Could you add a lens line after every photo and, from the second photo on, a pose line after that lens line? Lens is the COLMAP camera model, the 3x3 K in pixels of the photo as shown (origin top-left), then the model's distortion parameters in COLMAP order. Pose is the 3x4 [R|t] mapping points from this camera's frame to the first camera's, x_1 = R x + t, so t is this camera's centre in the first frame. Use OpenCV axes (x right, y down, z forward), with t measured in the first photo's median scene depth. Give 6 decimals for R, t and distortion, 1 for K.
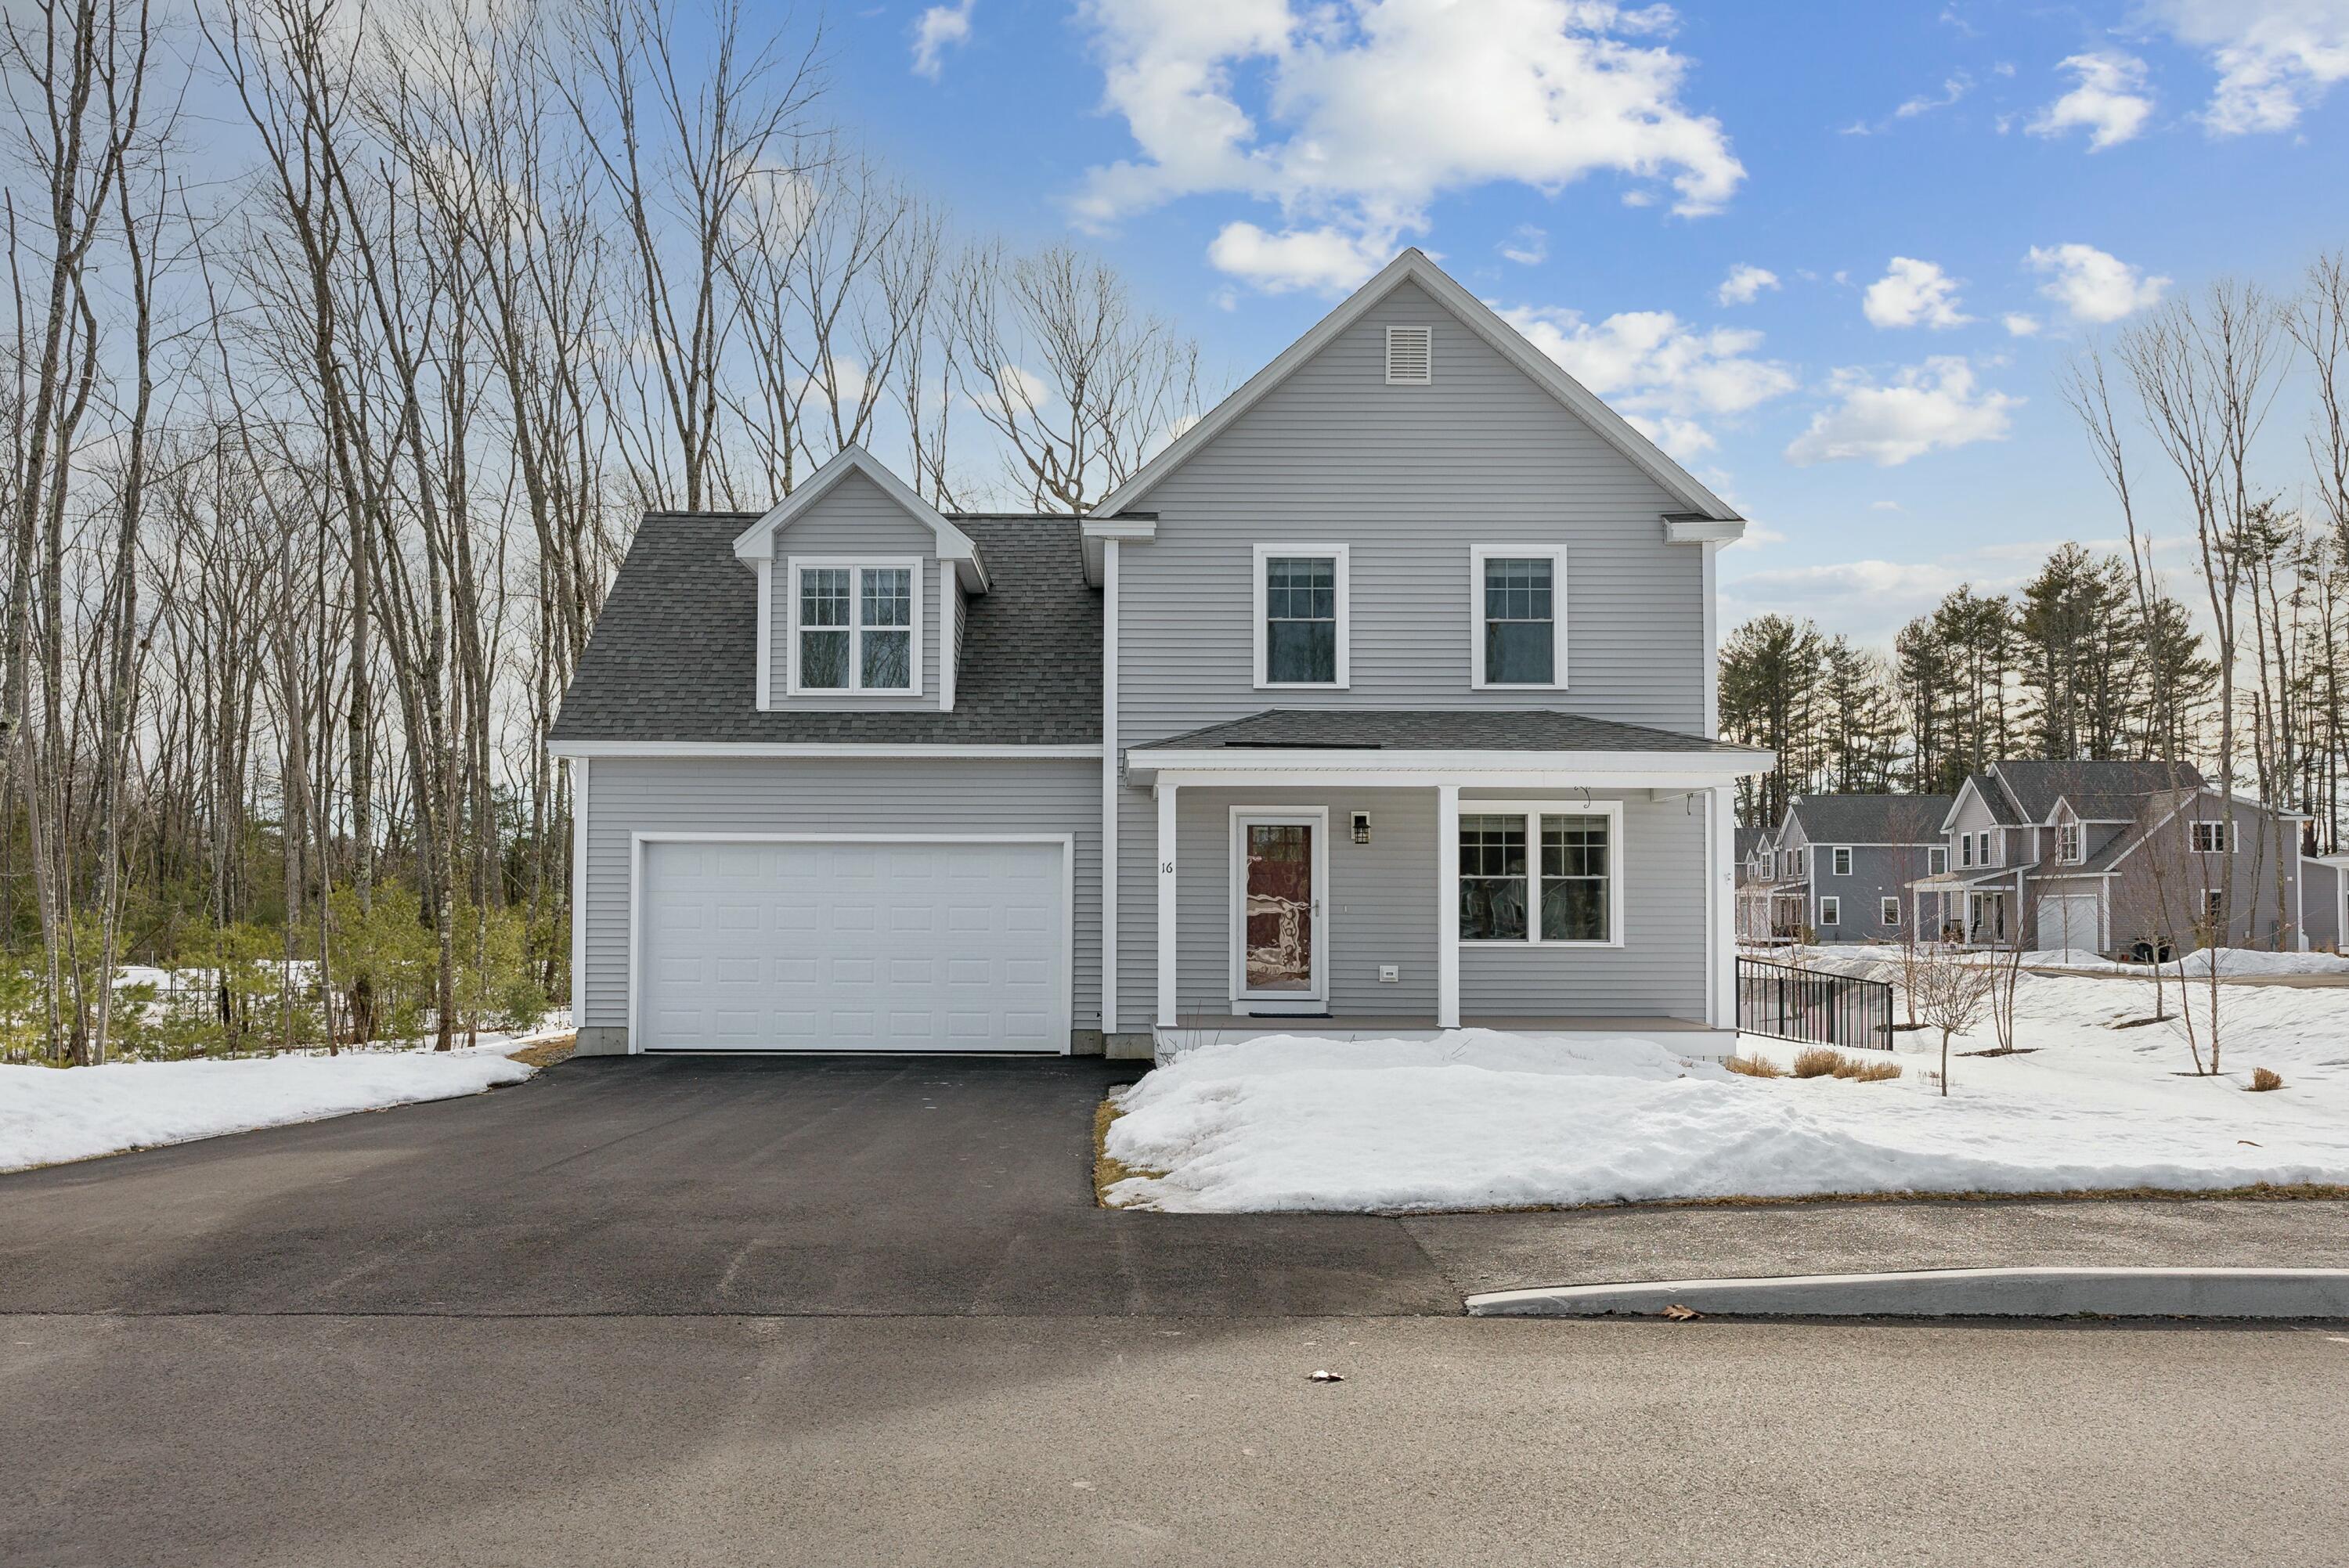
lens RADIAL K [[1851.2, 0, 1156.8], [0, 1851.2, 788.1], [0, 0, 1]] dist [-0.021828, -0.001141]
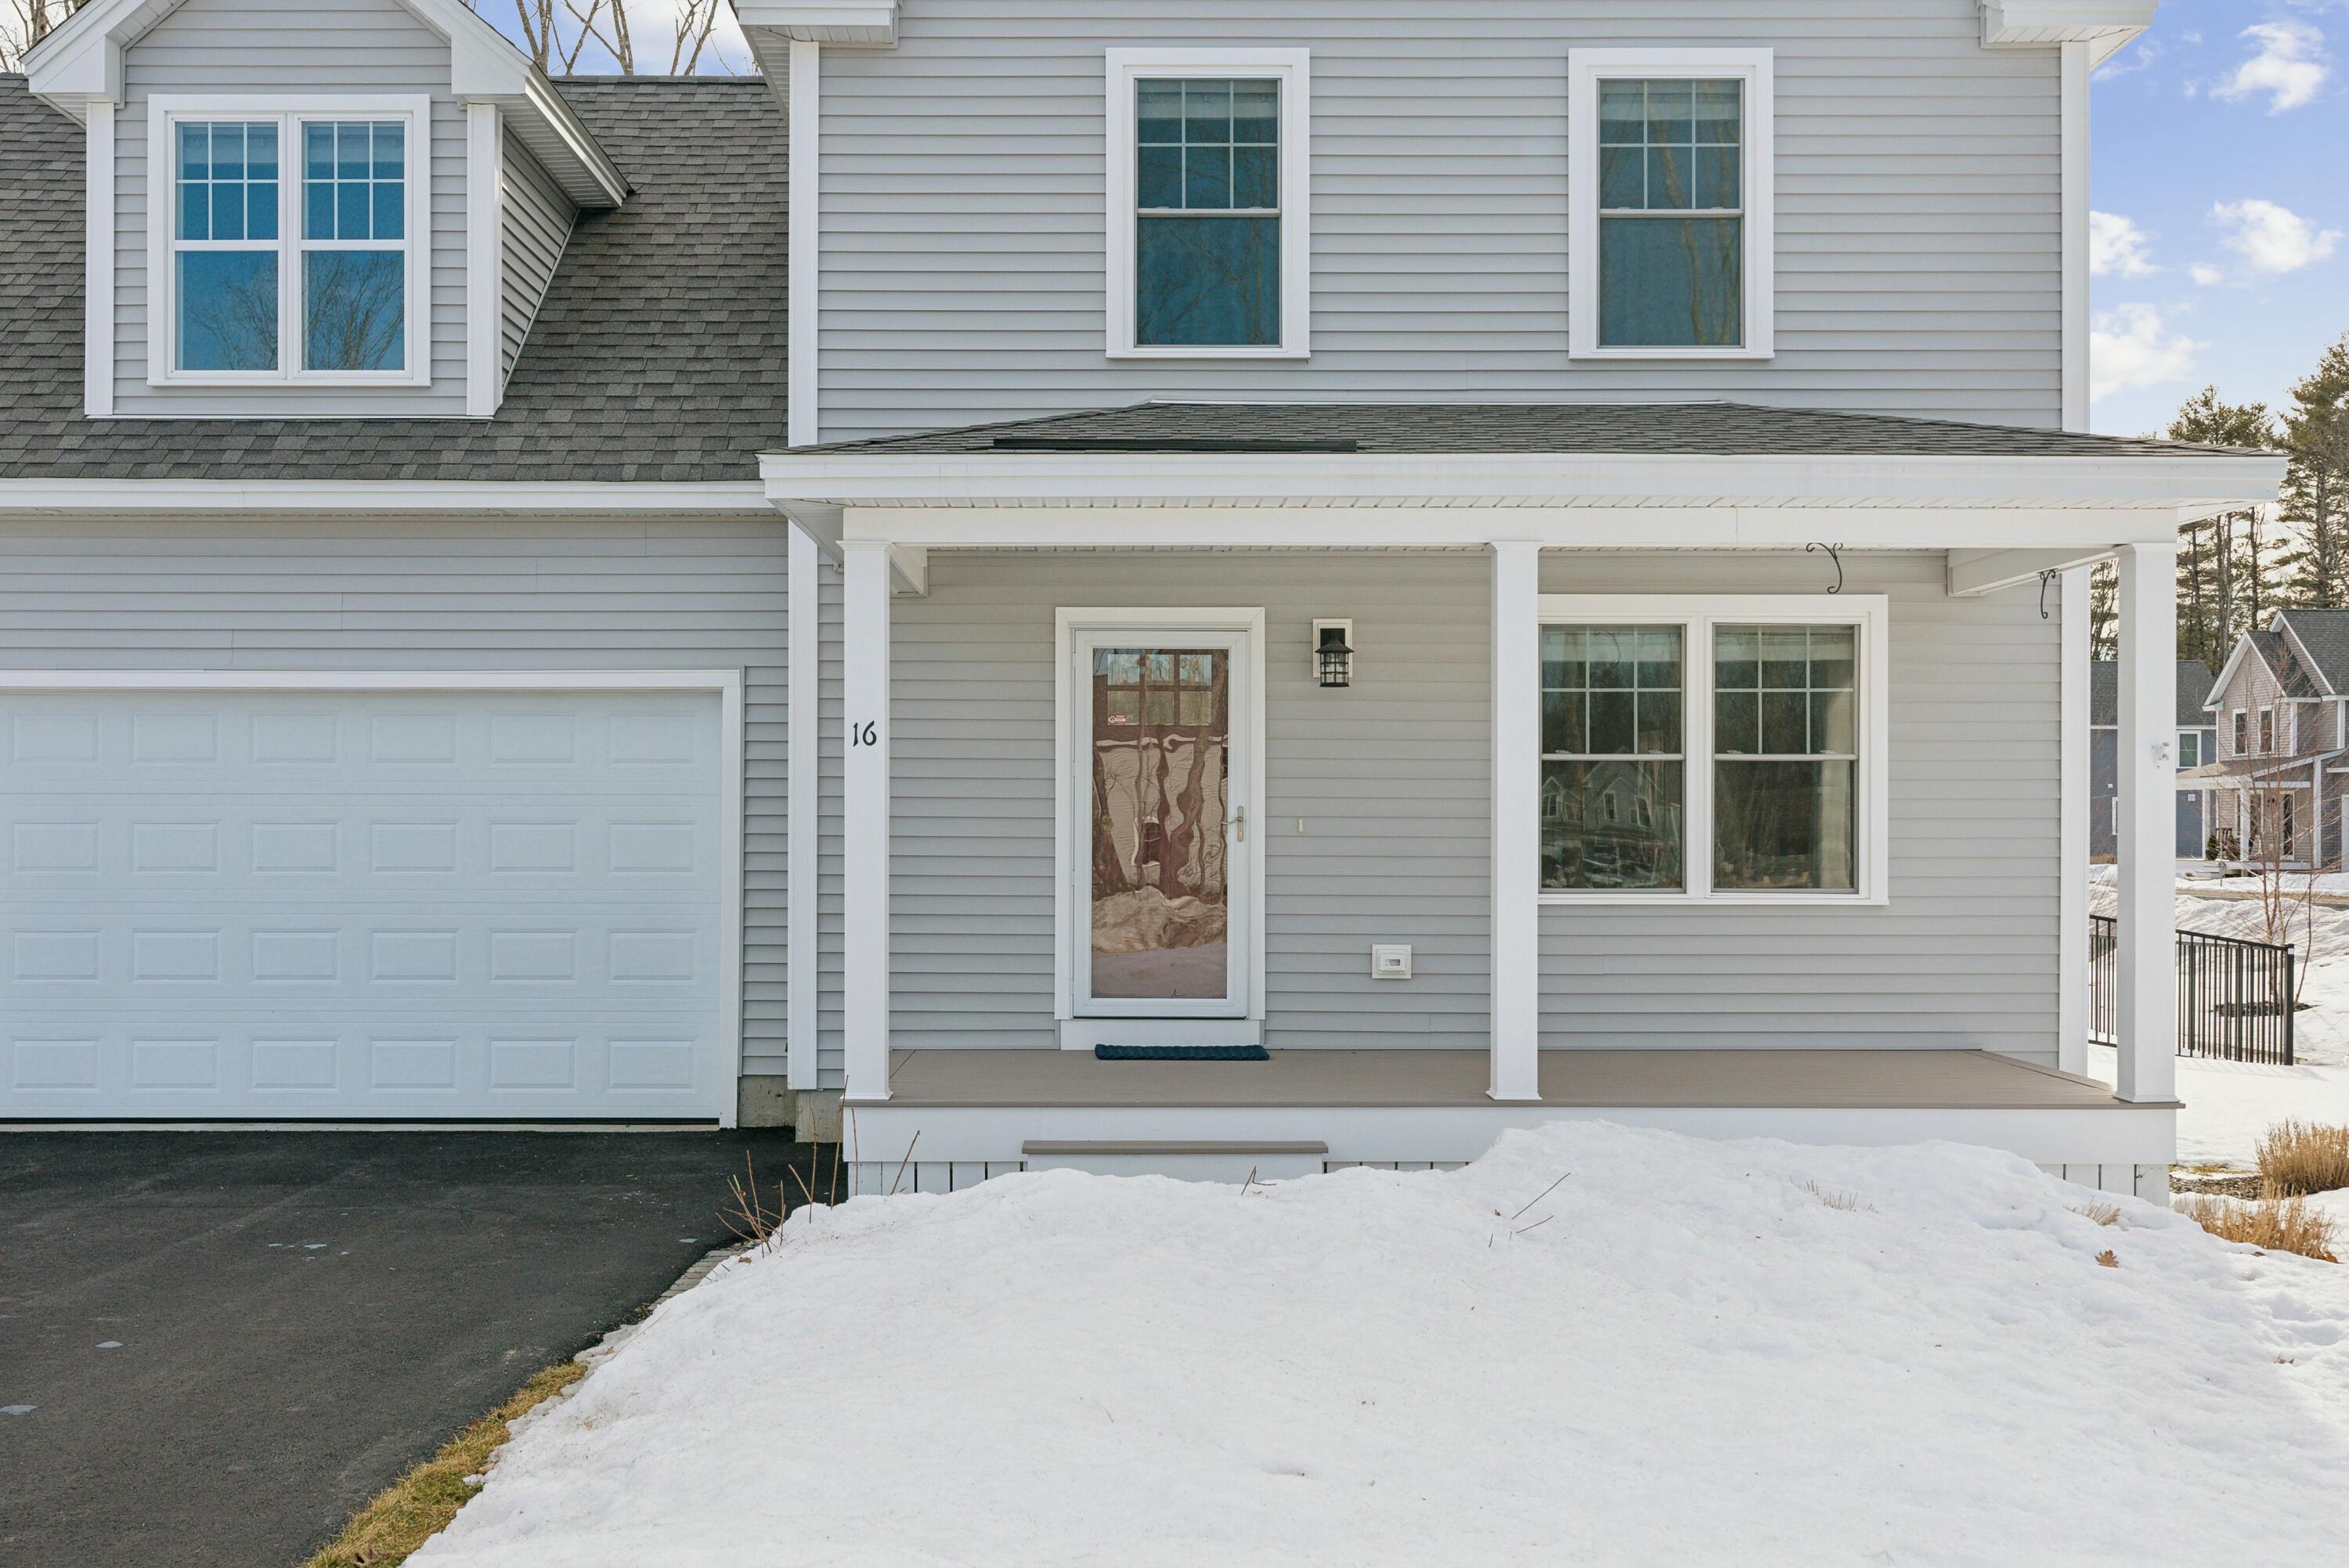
lens RADIAL K [[2397.2, 0, 1175.4], [0, 2397.2, 780.1], [0, 0, 1]] dist [-0.024723, 0.000000]
pose [[0.999962, -0.002467, 0.008386, 0.064019], [0.002039, 0.998713, 0.050683, 0.022286], [-0.008501, -0.050664, 0.998680, 0.383271]]
